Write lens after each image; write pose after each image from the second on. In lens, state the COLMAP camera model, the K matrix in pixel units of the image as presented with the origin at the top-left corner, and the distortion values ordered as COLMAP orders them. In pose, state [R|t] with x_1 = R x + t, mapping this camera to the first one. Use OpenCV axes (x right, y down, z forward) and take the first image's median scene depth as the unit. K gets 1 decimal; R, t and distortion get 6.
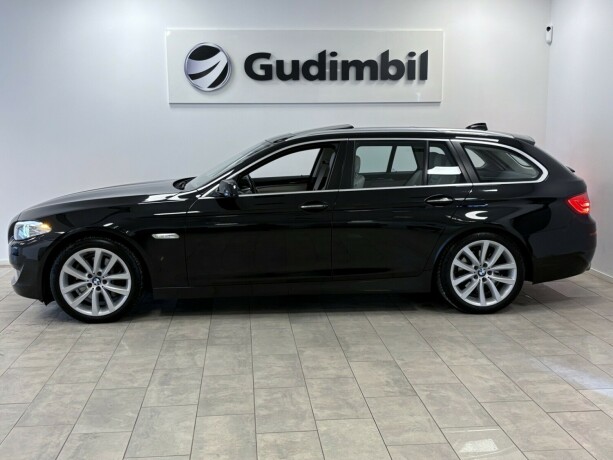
lens RADIAL K [[726.2, 0, 306.5], [0, 726.2, 230.0], [0, 0, 1]] dist [0.177898, -0.621386]
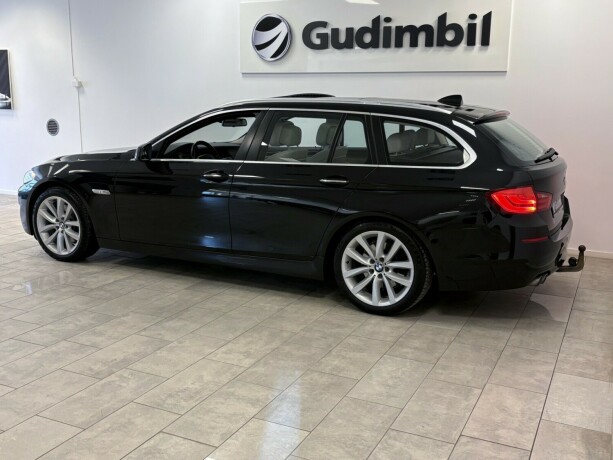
lens RADIAL K [[656.1, 0, 306.5], [0, 656.1, 230.0], [0, 0, 1]] dist [0.035318, -0.038129]
pose [[0.856193, 0.119393, -0.502672, 0.545710], [-0.091440, 0.992591, 0.080008, -0.040119], [0.508500, -0.022538, 0.860767, 0.284025]]
